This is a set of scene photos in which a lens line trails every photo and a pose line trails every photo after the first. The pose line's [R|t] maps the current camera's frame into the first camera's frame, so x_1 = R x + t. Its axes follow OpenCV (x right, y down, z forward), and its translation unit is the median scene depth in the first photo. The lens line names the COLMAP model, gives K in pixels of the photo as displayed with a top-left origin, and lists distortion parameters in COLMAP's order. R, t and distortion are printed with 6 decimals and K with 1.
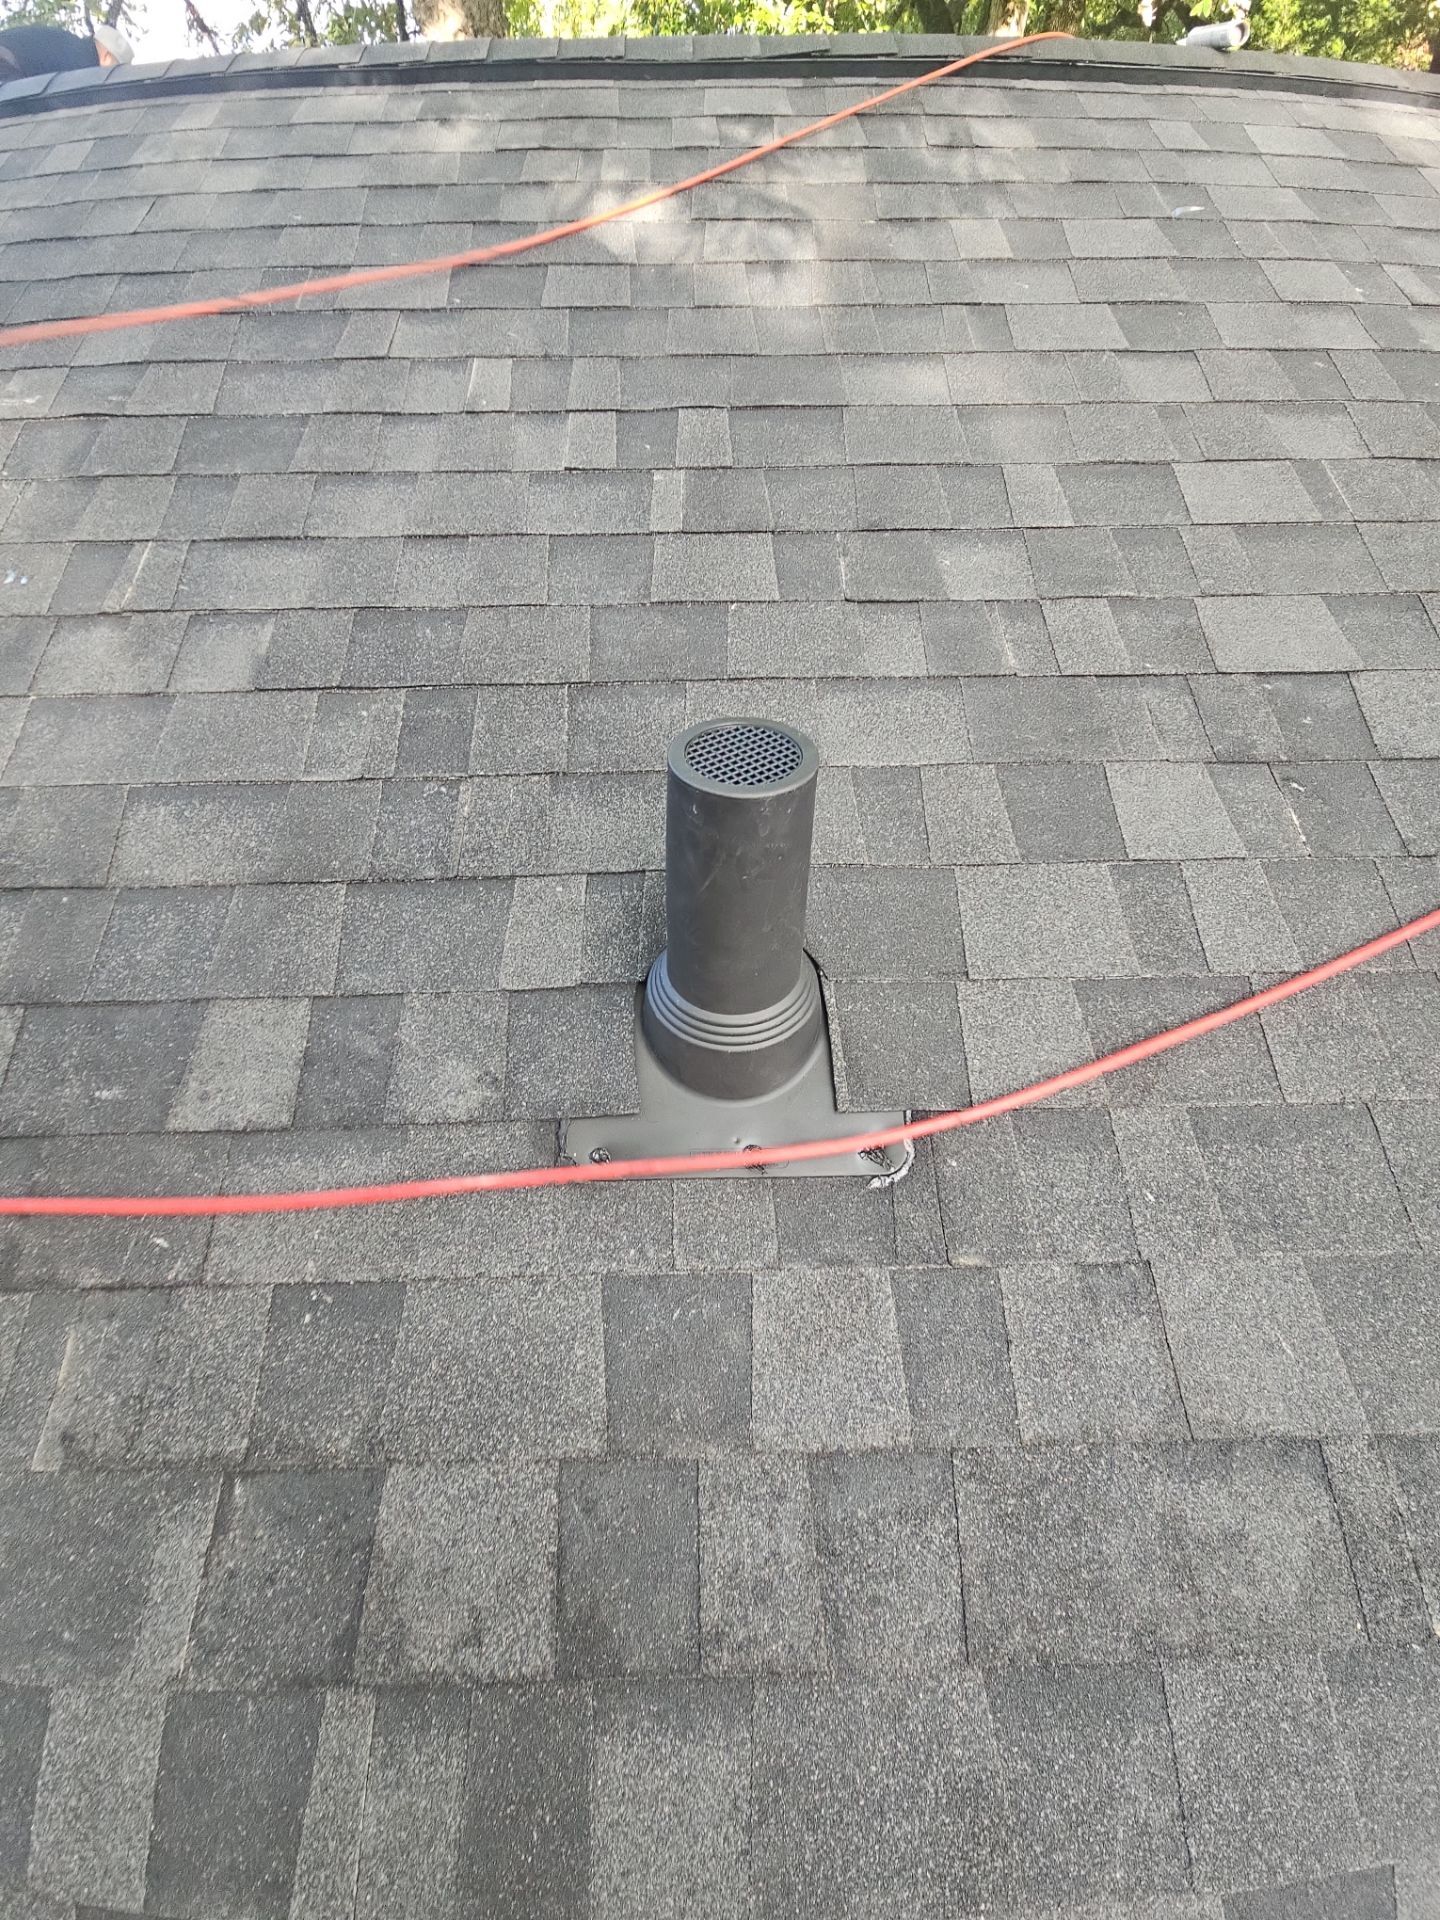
lens RADIAL K [[774.8, 0, 723.6], [0, 774.8, 950.8], [0, 0, 1]] dist [0.000098, -0.000196]
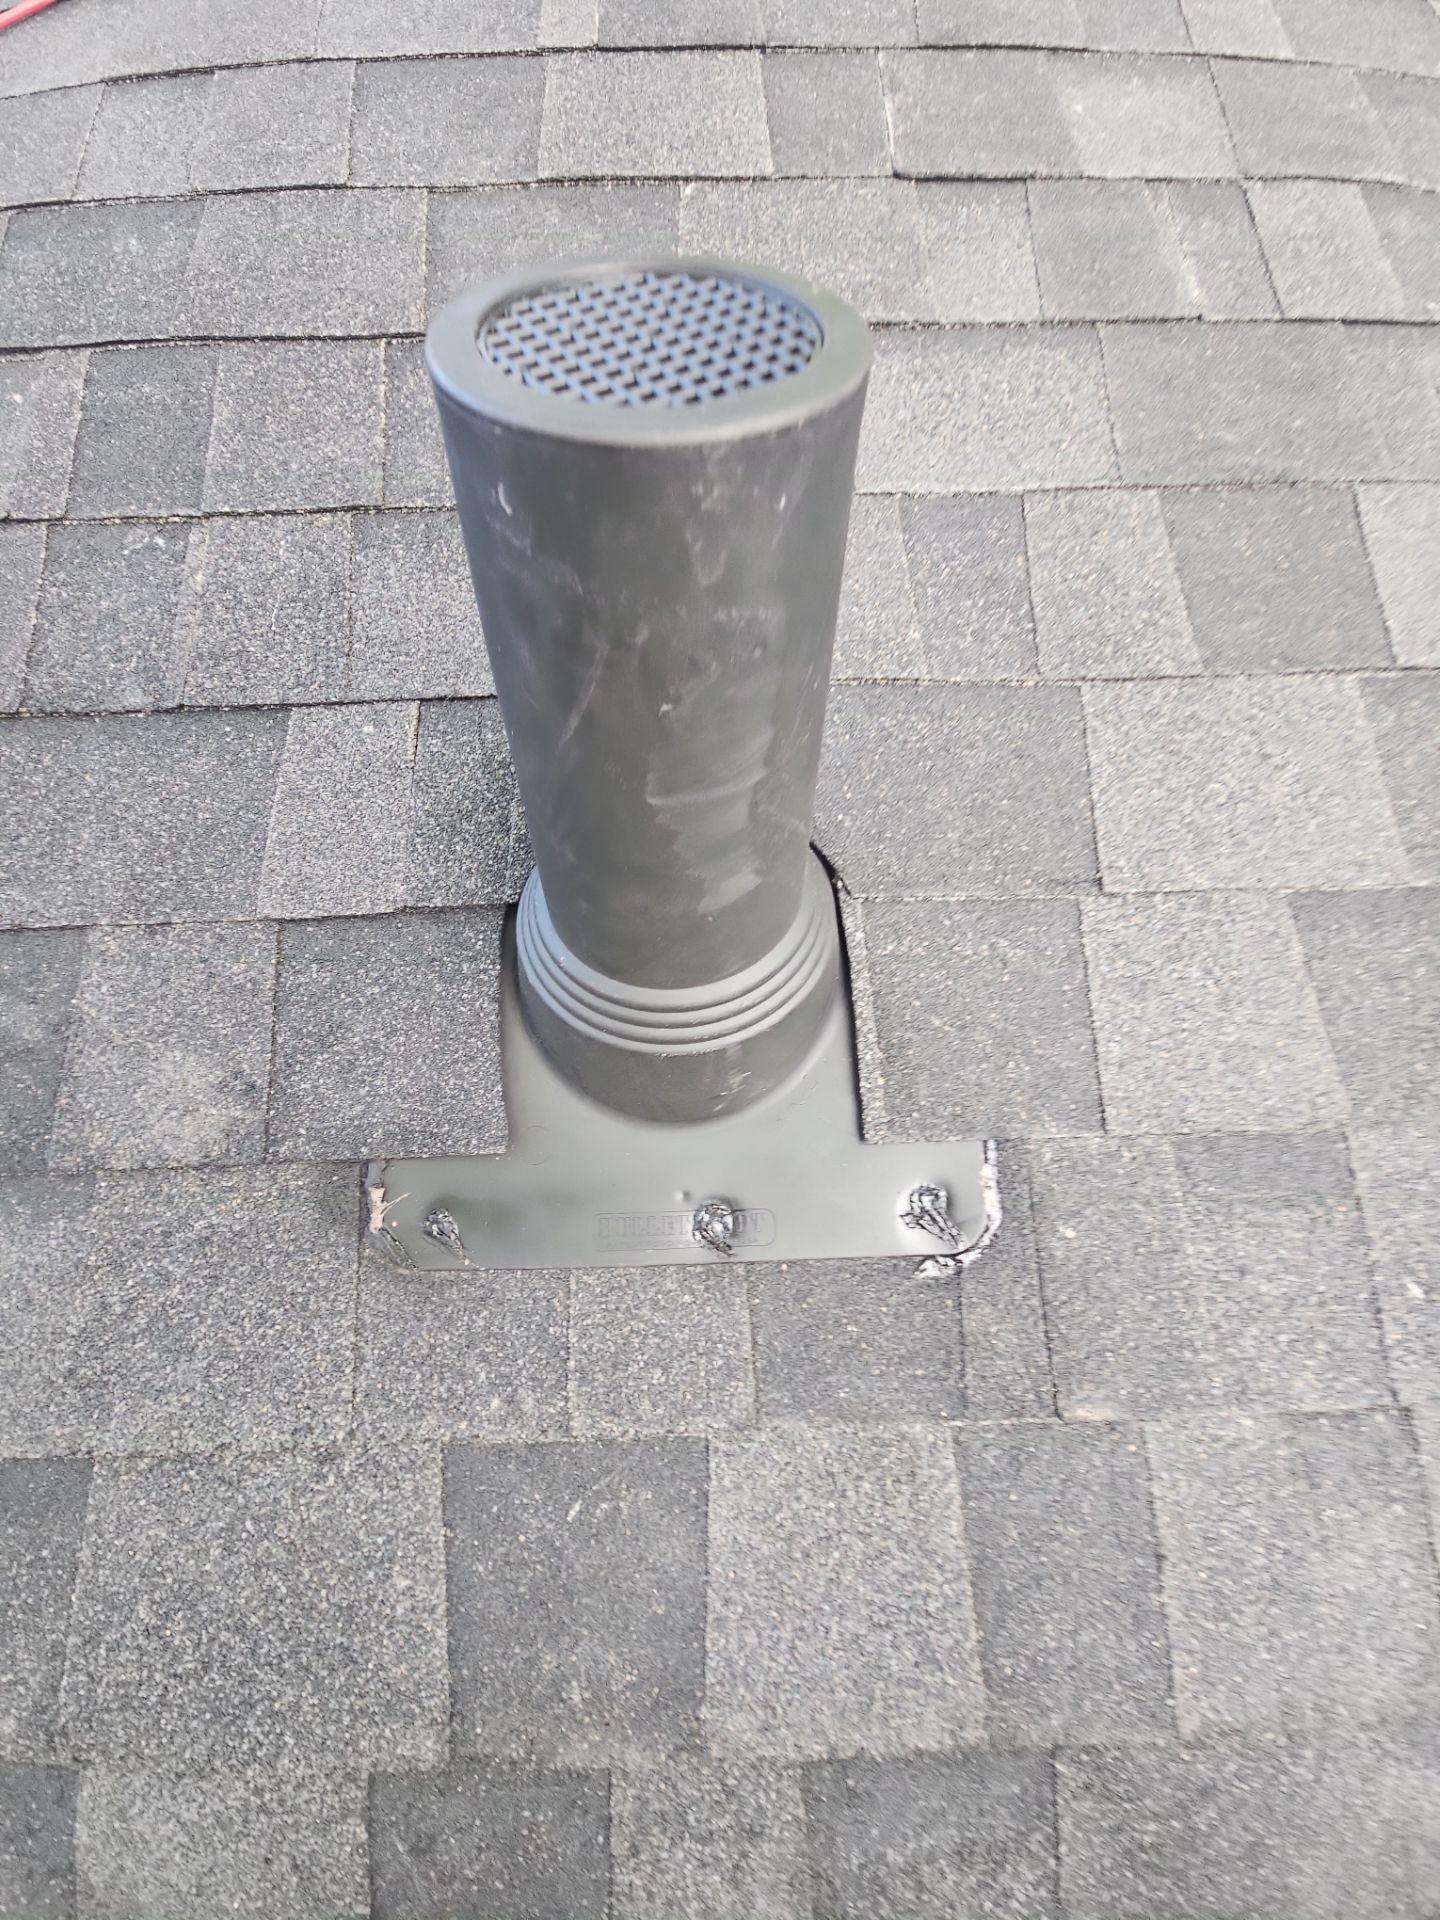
lens RADIAL K [[783.2, 0, 718.1], [0, 783.2, 949.8], [0, 0, 1]] dist [0.020706, -0.015352]
pose [[0.999986, -0.005130, -0.001549, 0.044671], [0.005340, 0.978198, 0.207604, -0.048112], [0.000450, -0.207610, 0.978212, 0.494874]]
